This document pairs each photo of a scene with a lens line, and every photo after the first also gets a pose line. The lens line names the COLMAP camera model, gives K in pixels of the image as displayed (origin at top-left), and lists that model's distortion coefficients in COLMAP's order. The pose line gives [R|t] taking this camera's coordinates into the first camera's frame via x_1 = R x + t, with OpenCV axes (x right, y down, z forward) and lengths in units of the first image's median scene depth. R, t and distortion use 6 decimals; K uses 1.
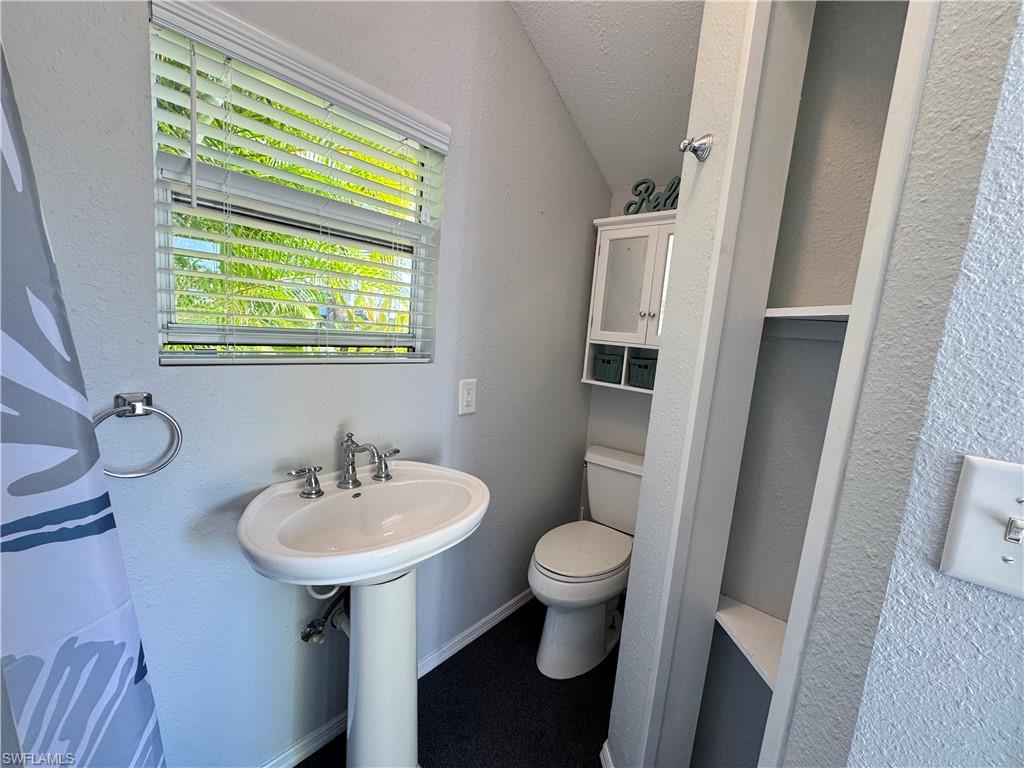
lens RADIAL K [[408.3, 0, 510.0], [0, 408.3, 379.6], [0, 0, 1]] dist [0.000071, -0.000257]
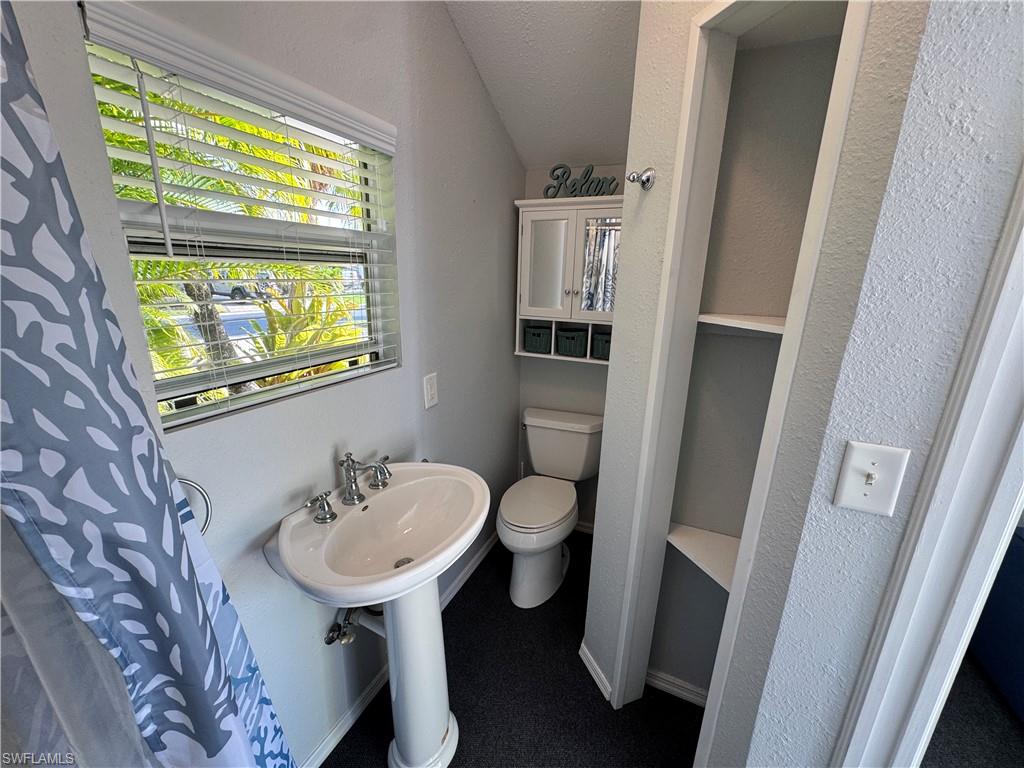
lens RADIAL K [[408.3, 0, 509.7], [0, 408.3, 380.1], [0, 0, 1]] dist [0.000071, -0.000257]
pose [[0.953852, -0.129937, 0.270709, -0.221407], [0.091001, 0.984219, 0.151765, -0.146836], [-0.286157, -0.120126, 0.950623, -0.066559]]
